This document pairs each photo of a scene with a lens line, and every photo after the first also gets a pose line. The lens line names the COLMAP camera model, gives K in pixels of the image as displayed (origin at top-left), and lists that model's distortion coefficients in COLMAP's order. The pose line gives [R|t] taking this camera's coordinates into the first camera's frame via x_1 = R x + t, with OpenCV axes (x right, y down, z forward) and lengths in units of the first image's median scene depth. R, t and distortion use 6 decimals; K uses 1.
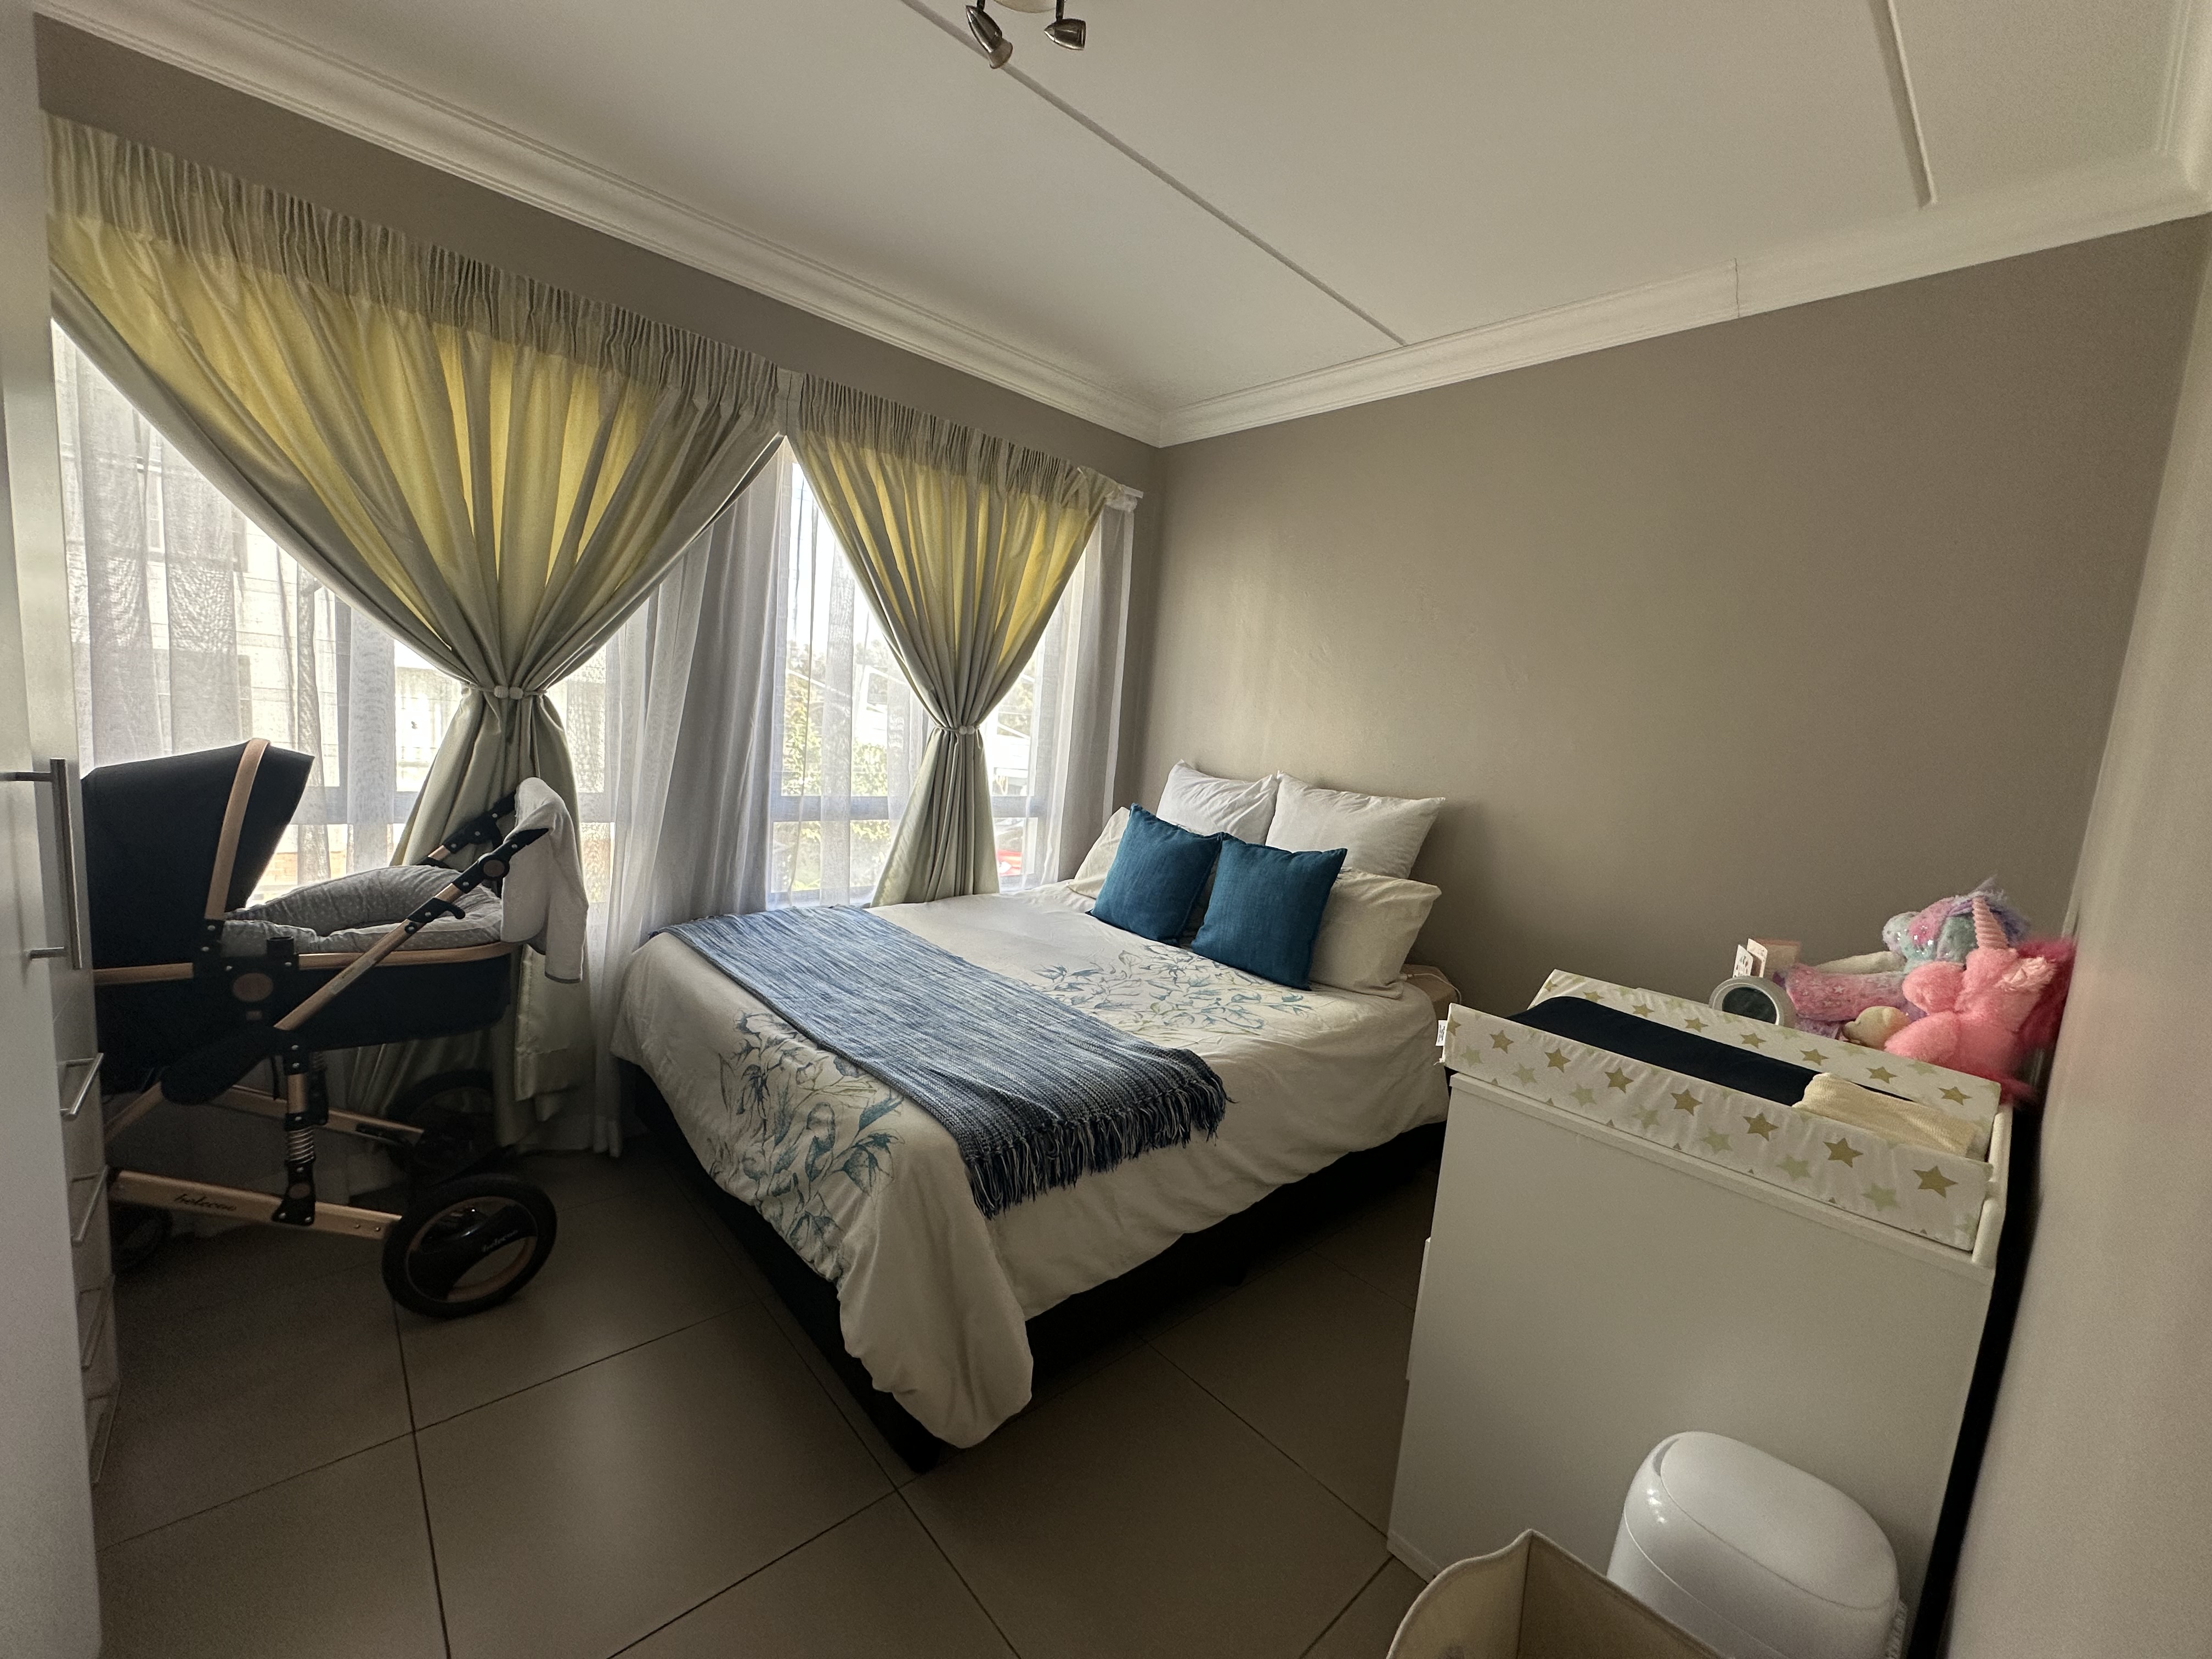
lens RADIAL K [[881.5, 0, 1106.0], [0, 881.5, 829.5], [0, 0, 1]] dist [-0.001913, -0.000078]
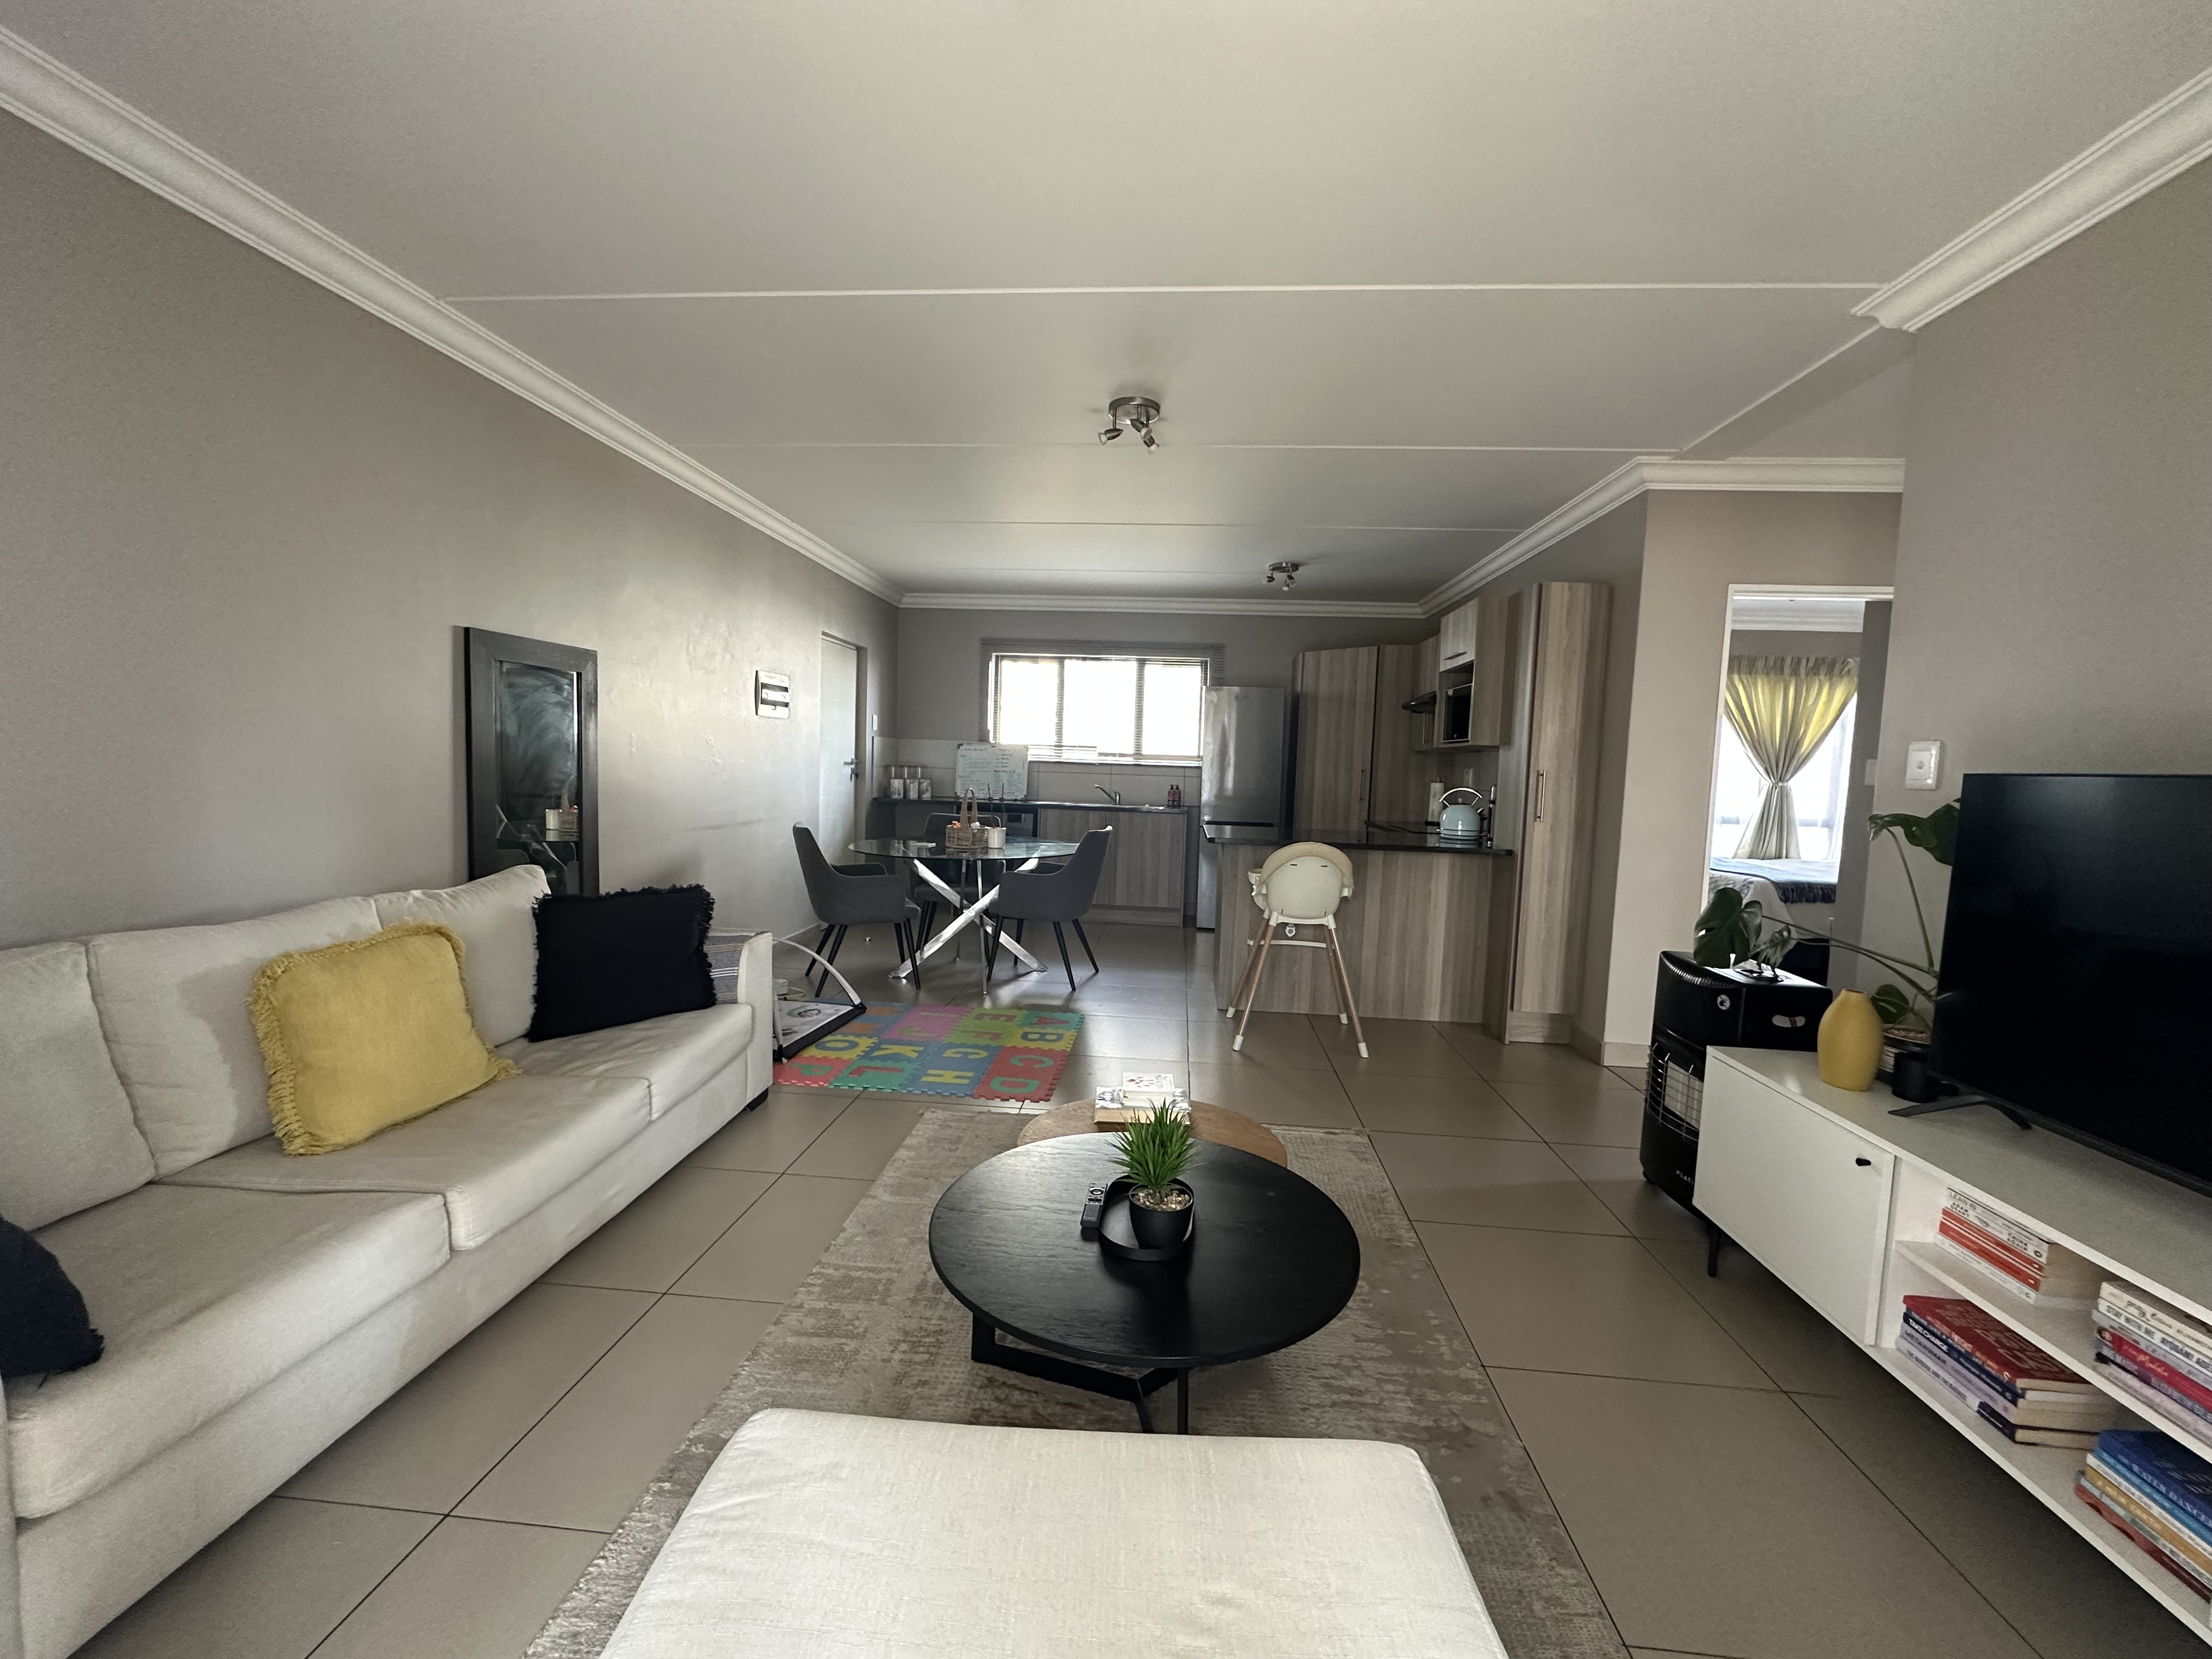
lens RADIAL K [[881.5, 0, 1106.0], [0, 881.5, 829.5], [0, 0, 1]] dist [-0.001913, -0.000078]
pose [[0.687740, -0.007367, -0.725920, 0.352857], [-0.065321, 0.995264, -0.071986, 0.342501], [0.723013, 0.096925, 0.684002, -2.196939]]
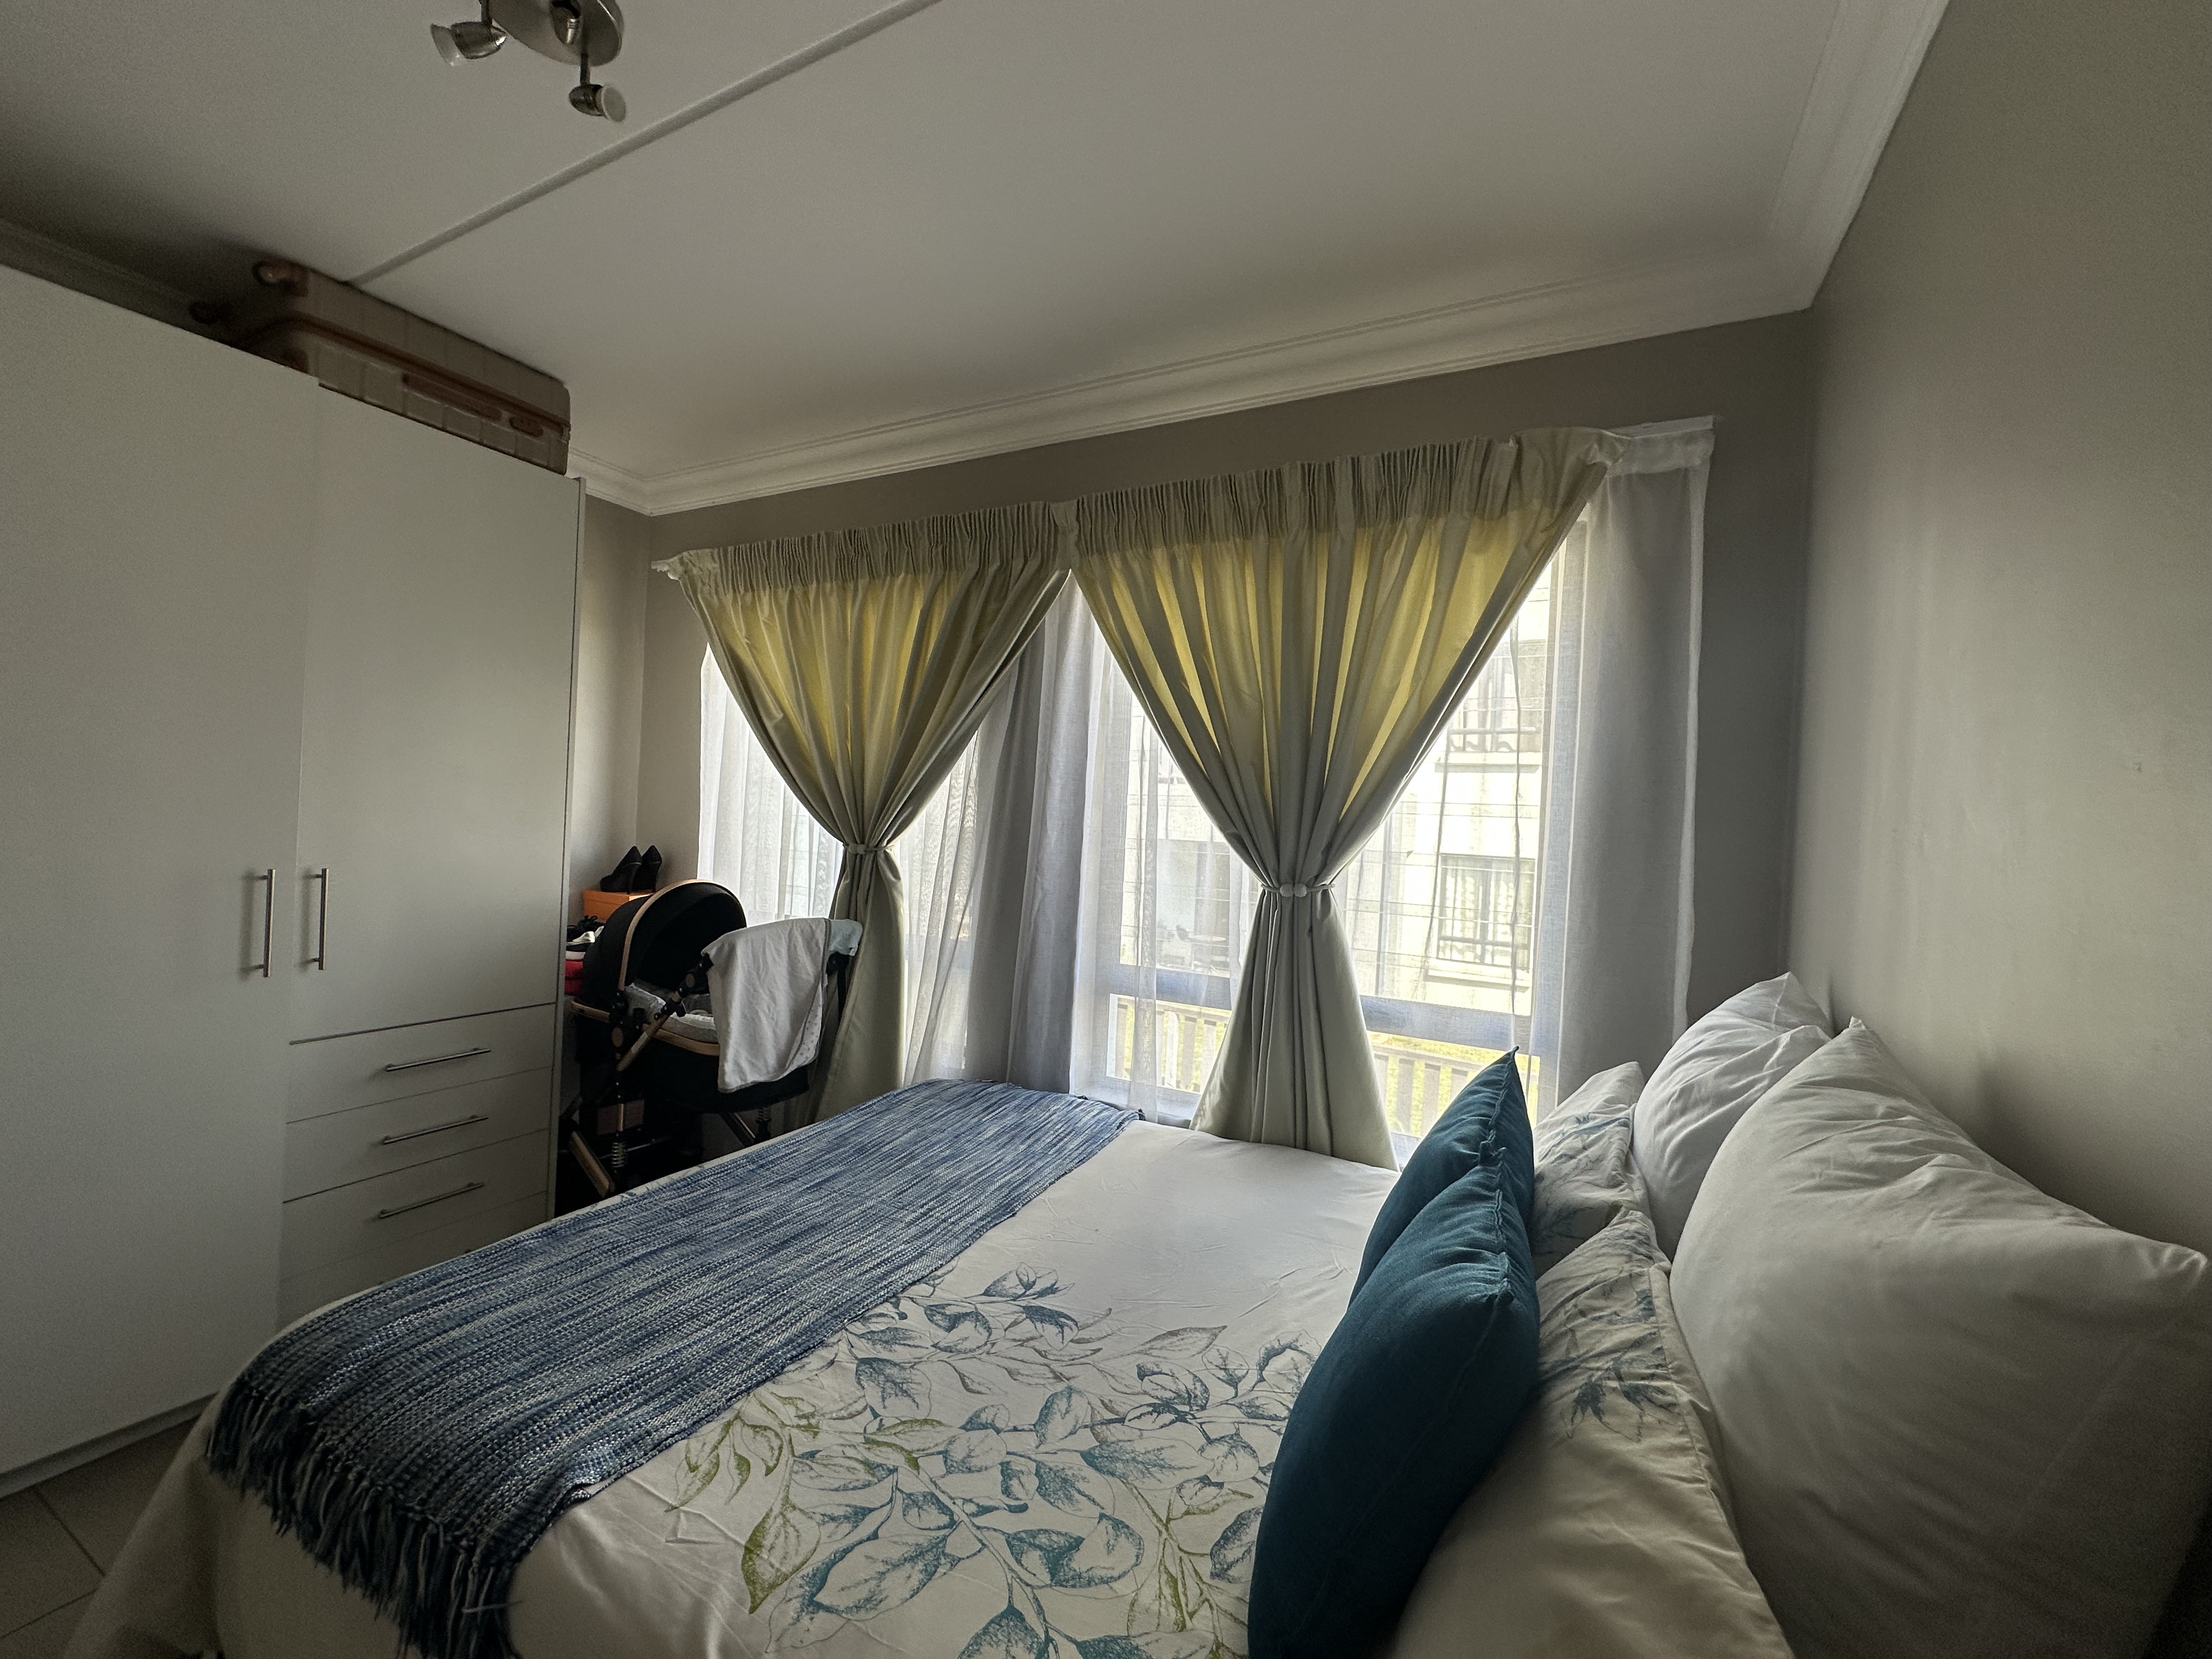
lens RADIAL K [[882.9, 0, 1106.0], [0, 882.9, 829.5], [0, 0, 1]] dist [-0.000594, -0.000037]
pose [[0.346221, -0.060936, -0.936172, 0.522055], [-0.136674, 0.983966, -0.114593, -0.077842], [0.928144, 0.167625, 0.332341, 0.795994]]
